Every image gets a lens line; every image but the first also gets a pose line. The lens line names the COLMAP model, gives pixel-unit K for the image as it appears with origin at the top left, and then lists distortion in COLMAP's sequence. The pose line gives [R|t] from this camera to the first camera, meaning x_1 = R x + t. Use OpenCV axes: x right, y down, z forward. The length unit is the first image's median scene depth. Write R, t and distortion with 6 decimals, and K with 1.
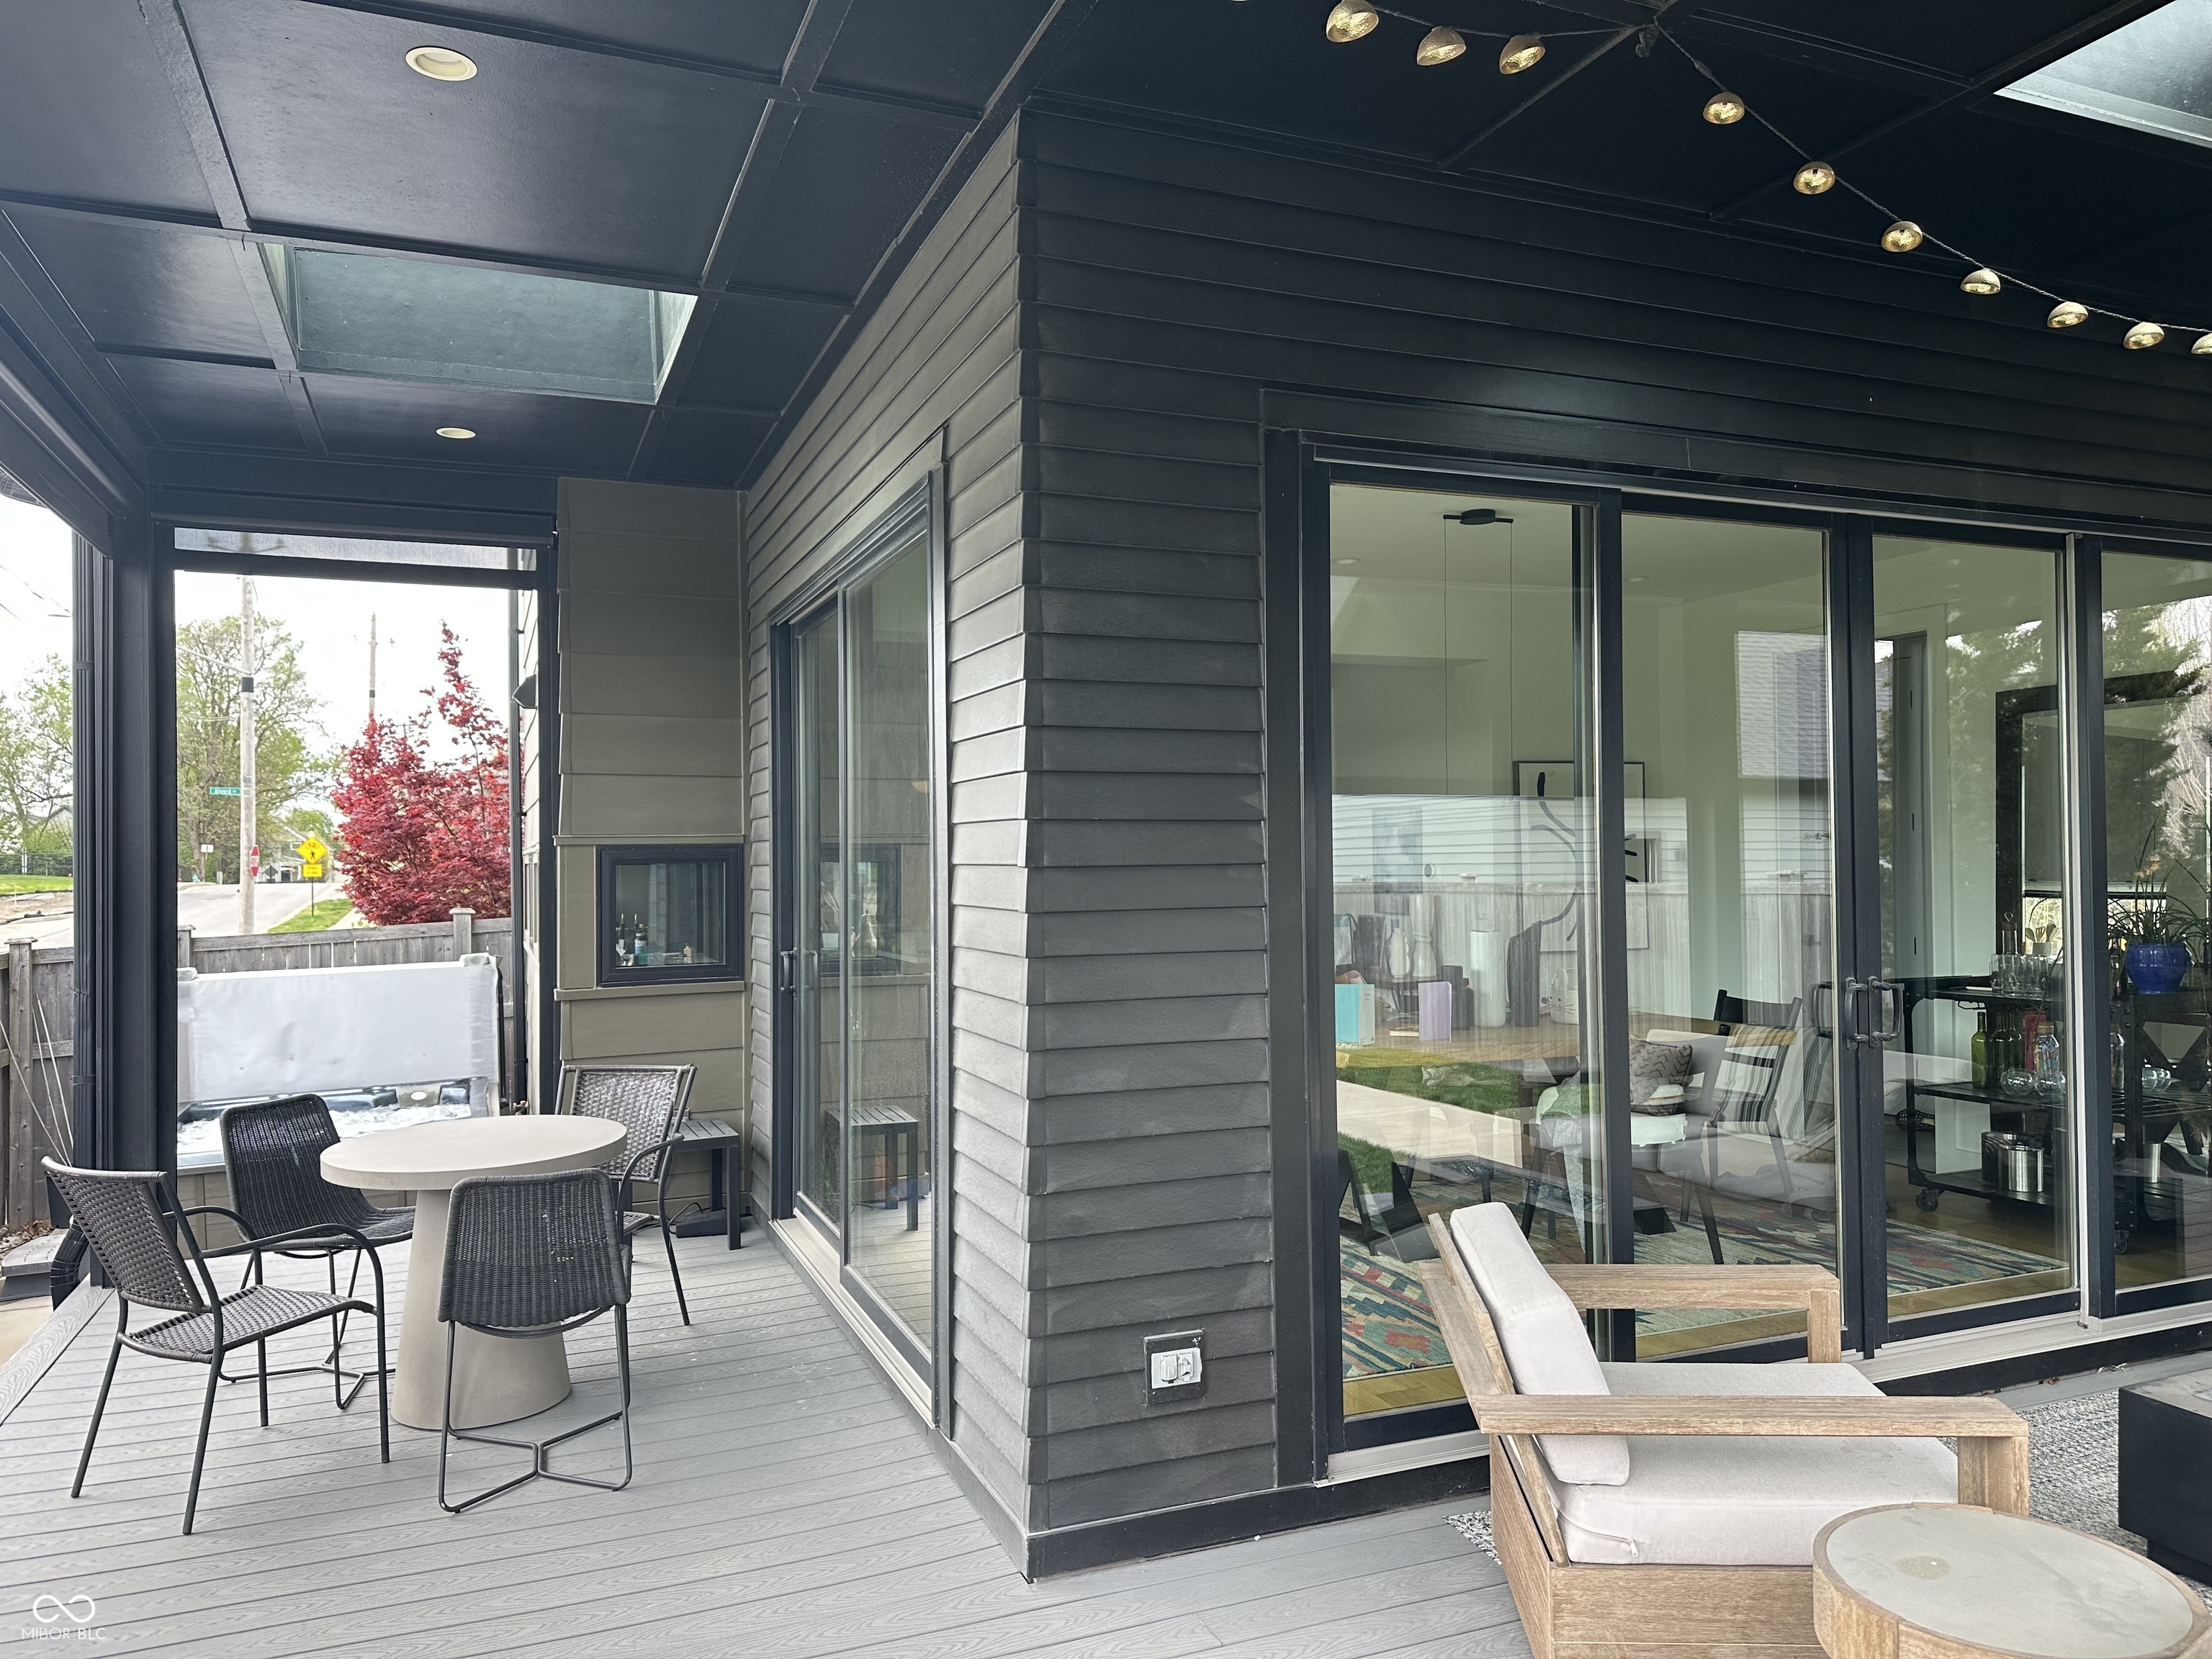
lens RADIAL K [[1549.7, 0, 1132.6], [0, 1549.7, 828.5], [0, 0, 1]] dist [0.056152, -0.072017]
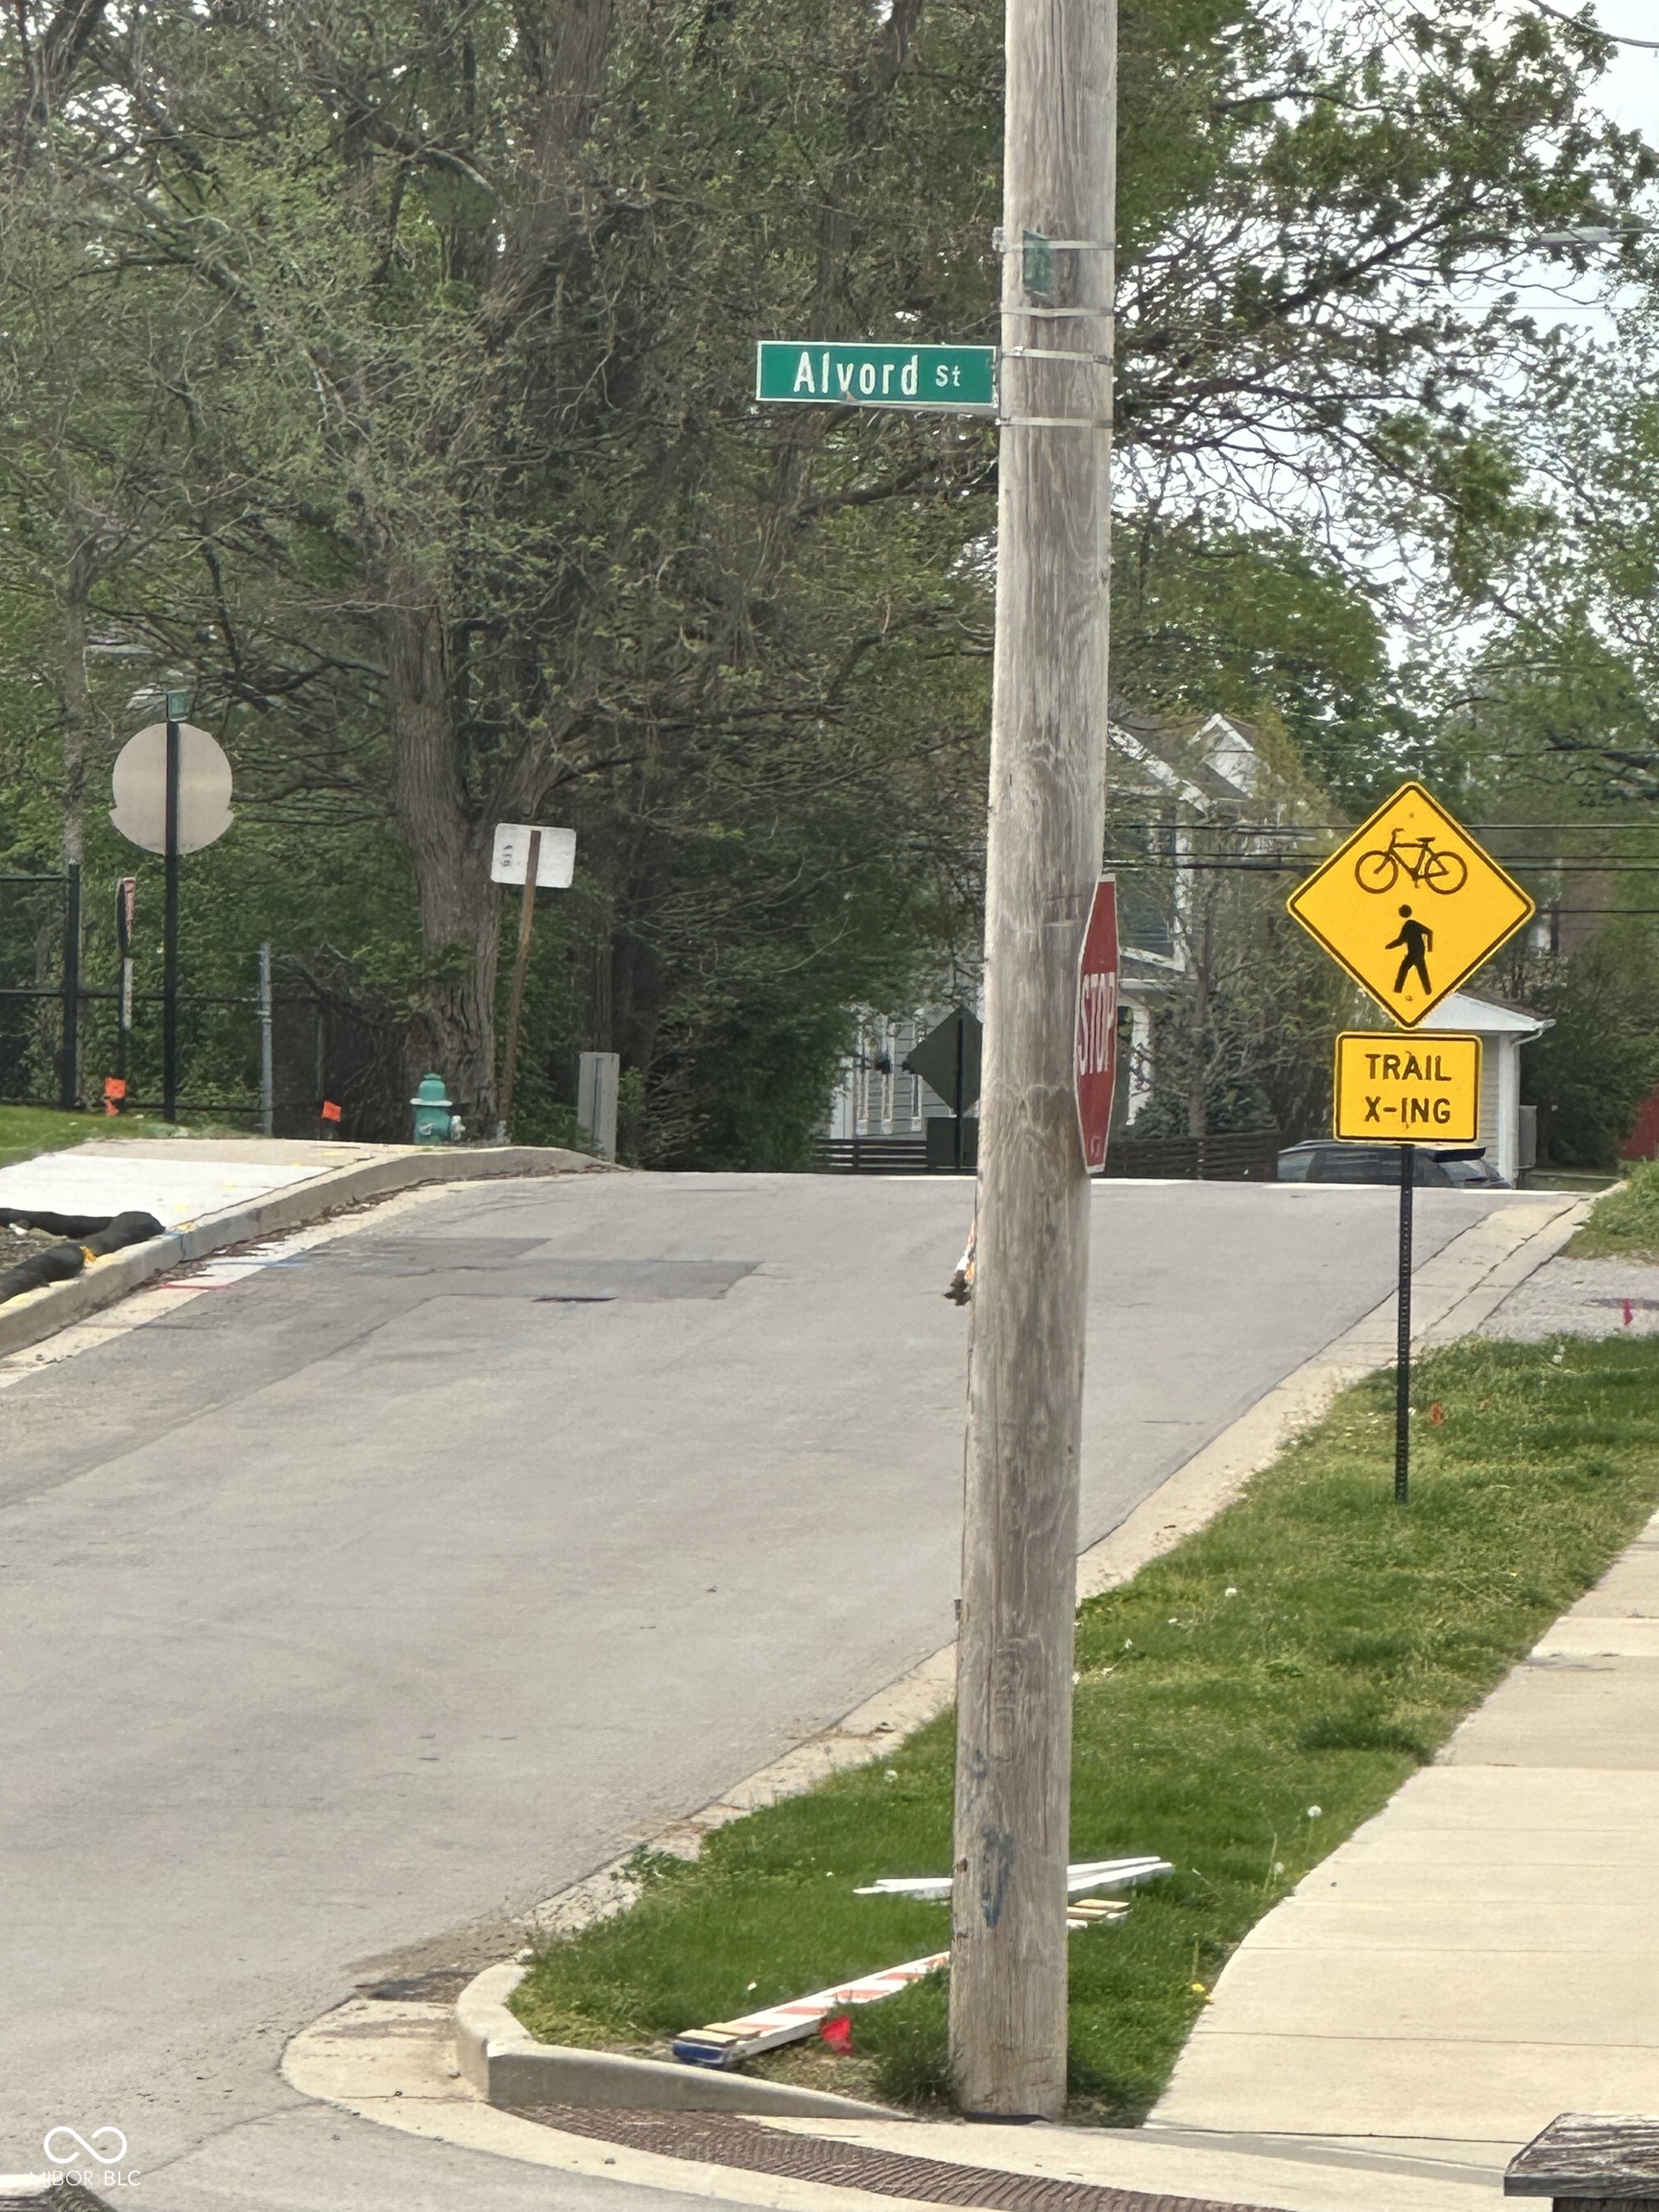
lens RADIAL K [[14698.4, 0, 829.7], [0, 14698.4, 1106.4], [0, 0, 1]] dist [-0.552574, 0.000000]
pose [[0.874924, 0.028457, -0.483424, -0.301499], [-0.016284, 0.999436, 0.029361, -0.009779], [0.483987, -0.017817, 0.874894, 0.355975]]
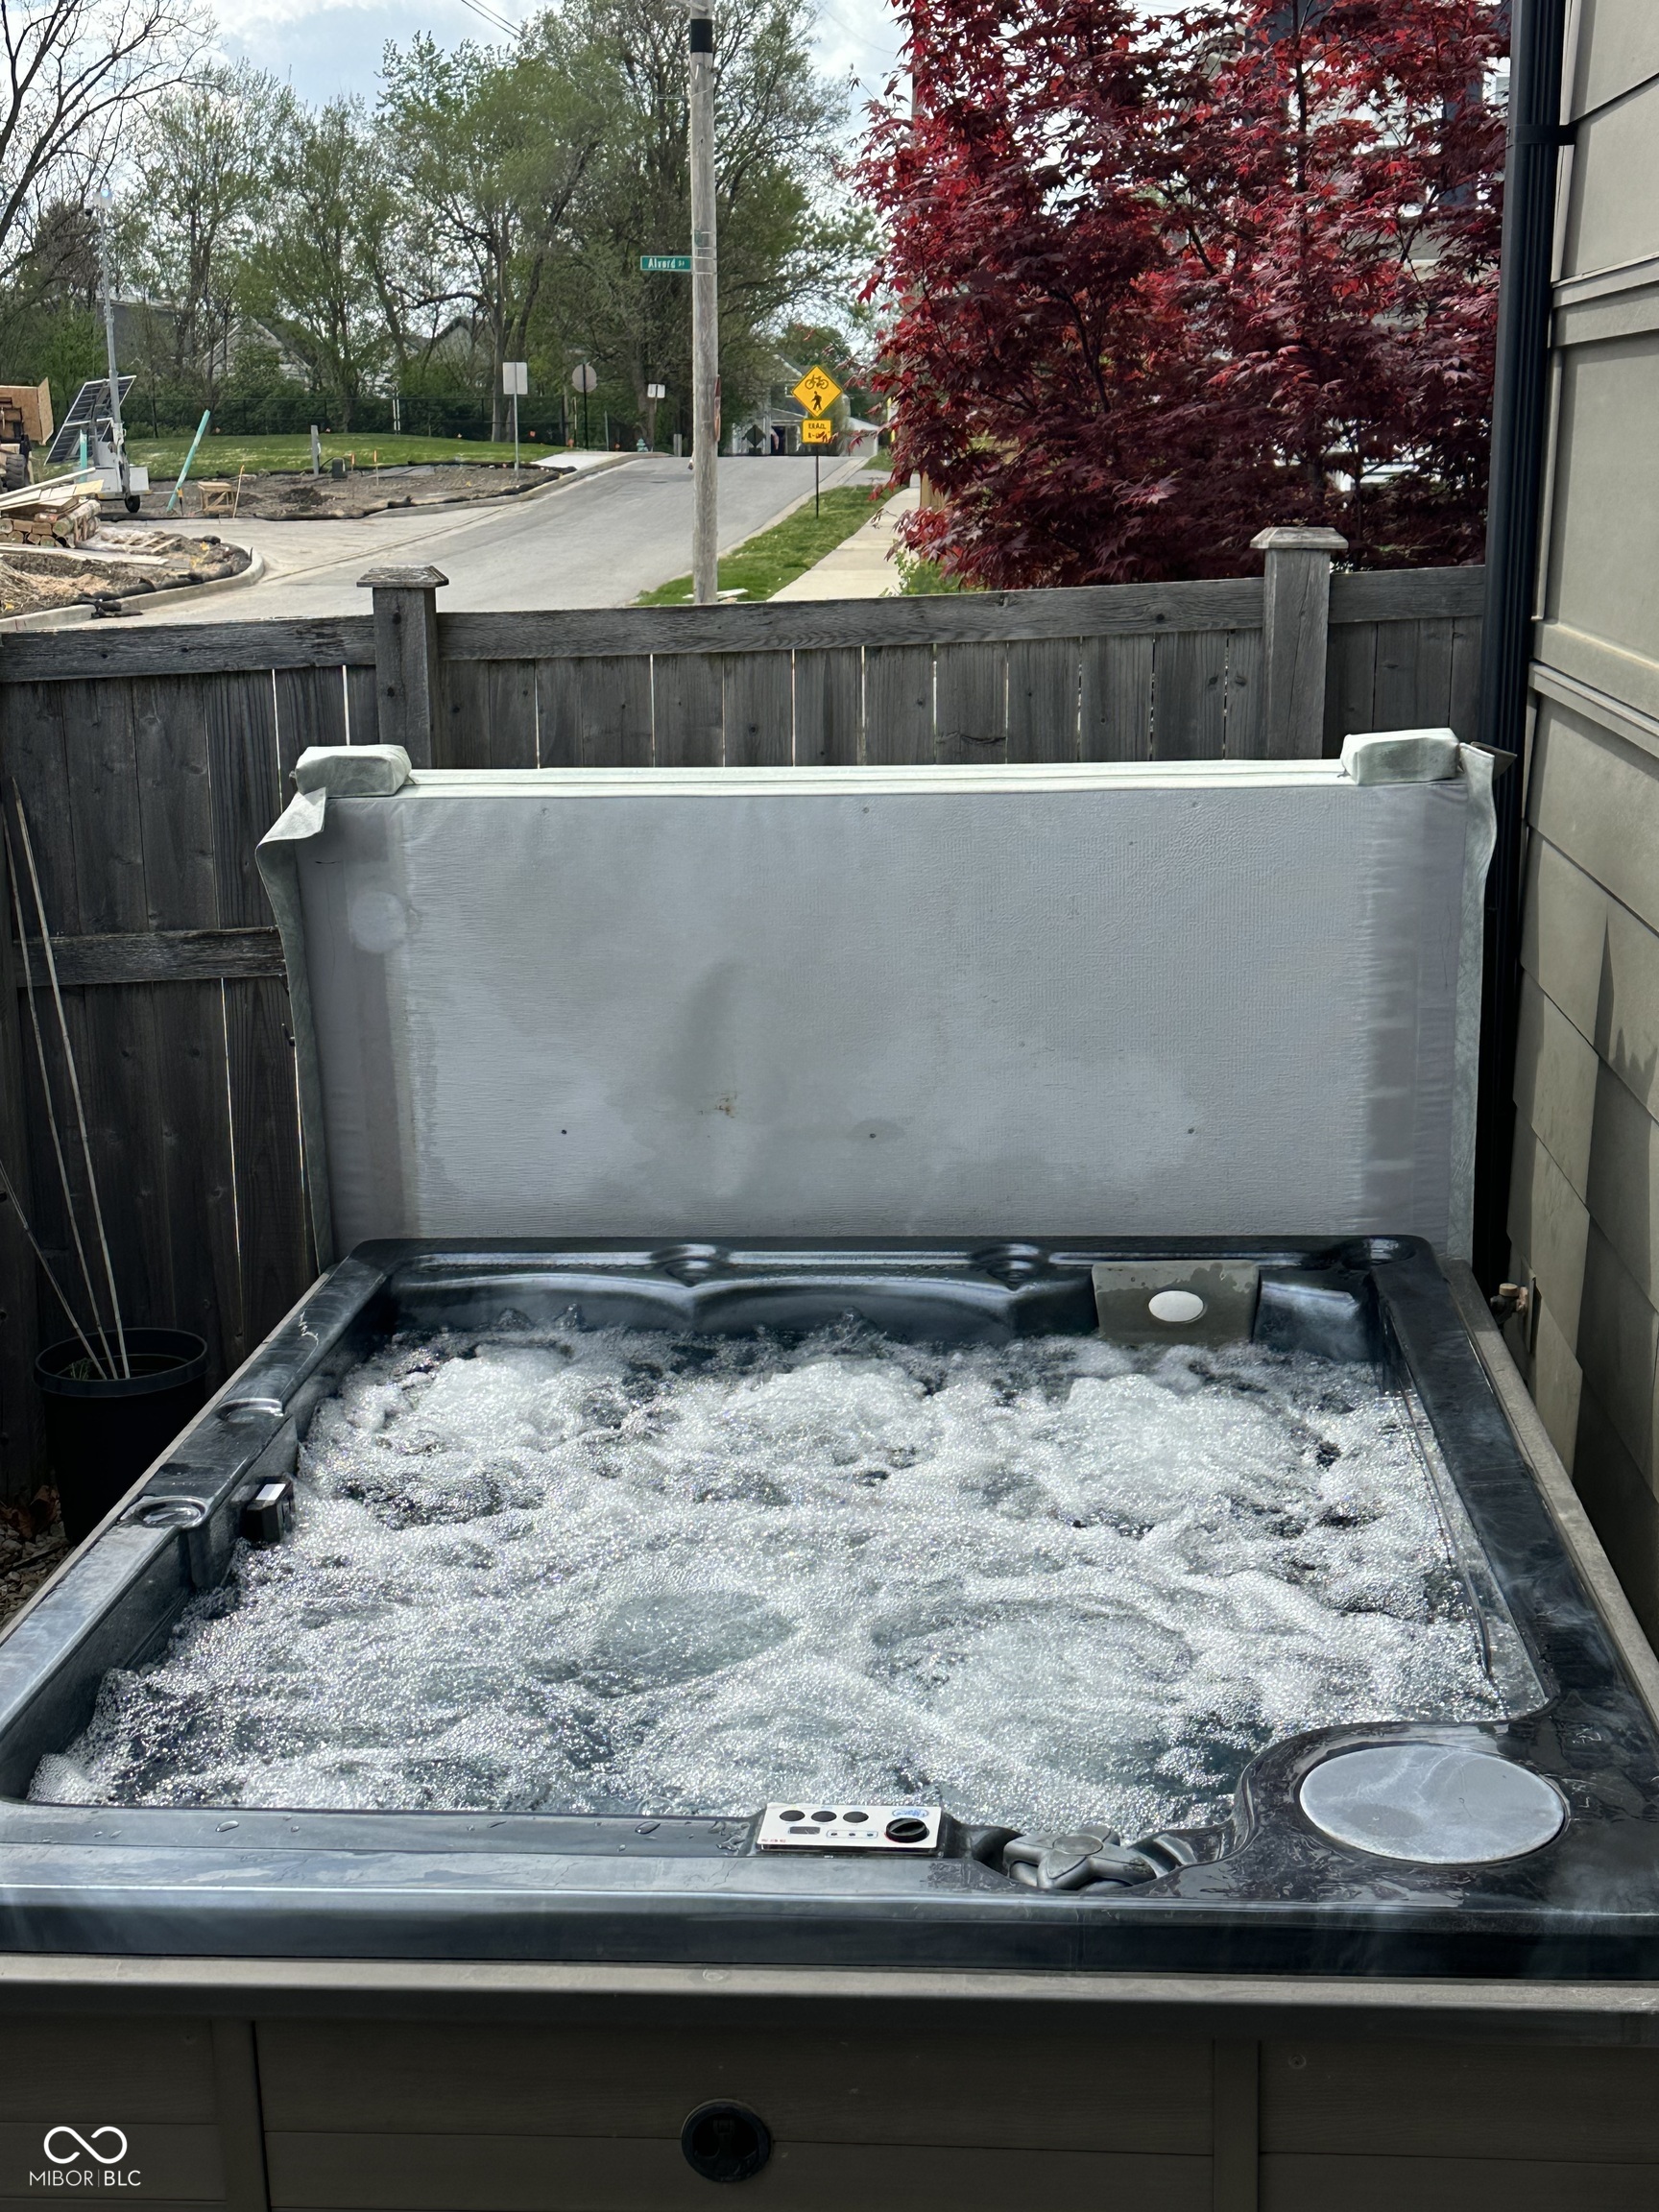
lens RADIAL K [[2826.0, 0, 785.7], [0, 2826.0, 1115.6], [0, 0, 1]] dist [0.093950, 0.000000]
pose [[0.880497, 0.117715, -0.459204, -0.299805], [0.004108, 0.966748, 0.255697, 0.026217], [0.474034, -0.227027, 0.850735, 0.580130]]
